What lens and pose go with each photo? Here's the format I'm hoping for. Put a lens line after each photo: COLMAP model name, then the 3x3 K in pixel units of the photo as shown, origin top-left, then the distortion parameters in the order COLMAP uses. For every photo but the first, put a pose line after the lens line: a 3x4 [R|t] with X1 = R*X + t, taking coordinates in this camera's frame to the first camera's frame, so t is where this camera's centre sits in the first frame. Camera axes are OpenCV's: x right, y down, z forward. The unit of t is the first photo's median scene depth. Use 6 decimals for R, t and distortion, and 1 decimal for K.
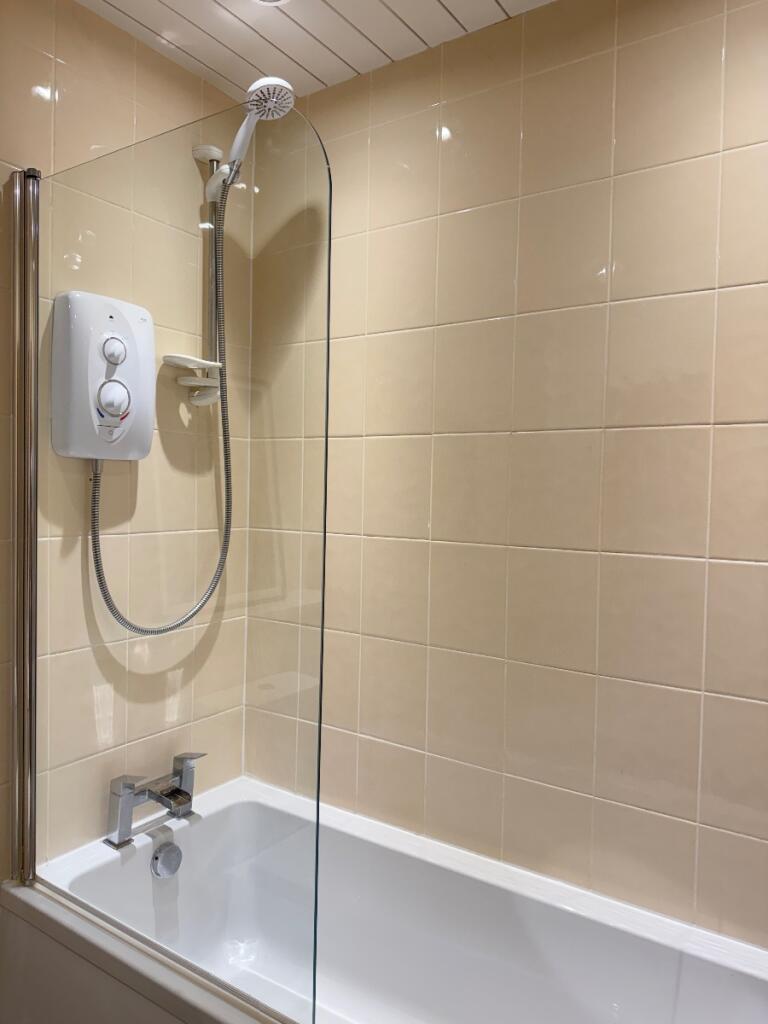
lens RADIAL K [[719.3, 0, 394.7], [0, 719.3, 505.9], [0, 0, 1]] dist [0.027184, -0.042423]
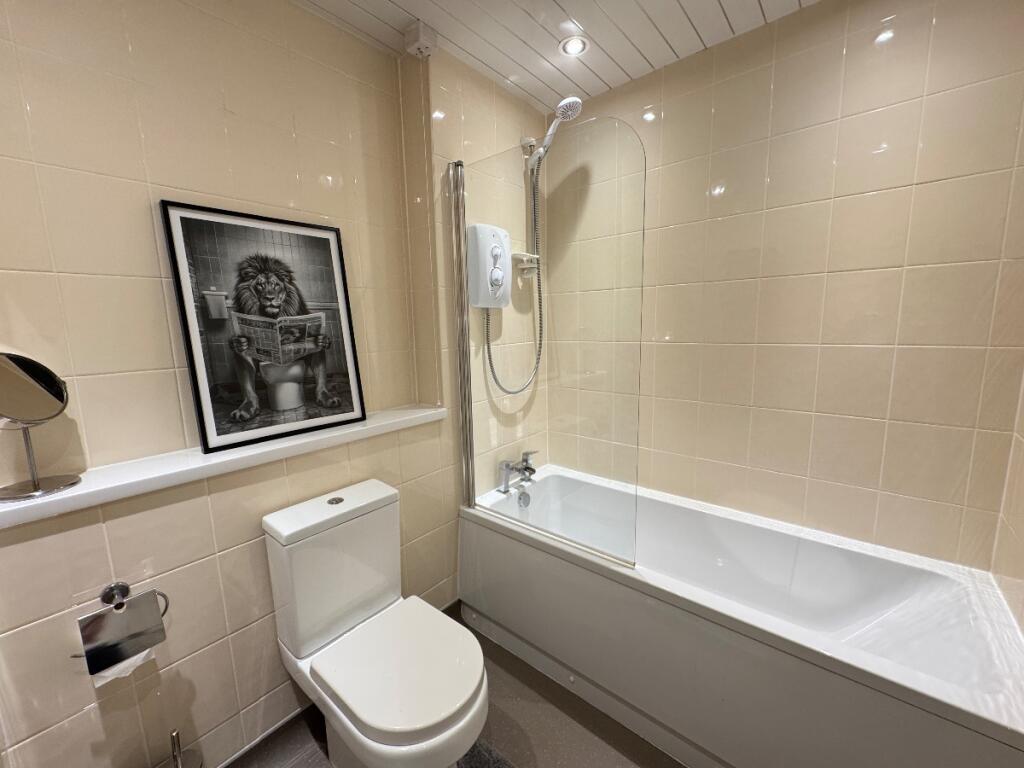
lens RADIAL K [[408.8, 0, 513.0], [0, 408.8, 382.0], [0, 0, 1]] dist [-0.006531, 0.001900]
pose [[0.993064, -0.026031, -0.114660, -0.204182], [0.039199, 0.992692, 0.114135, 0.012495], [0.110851, -0.117838, 0.986826, -0.137987]]
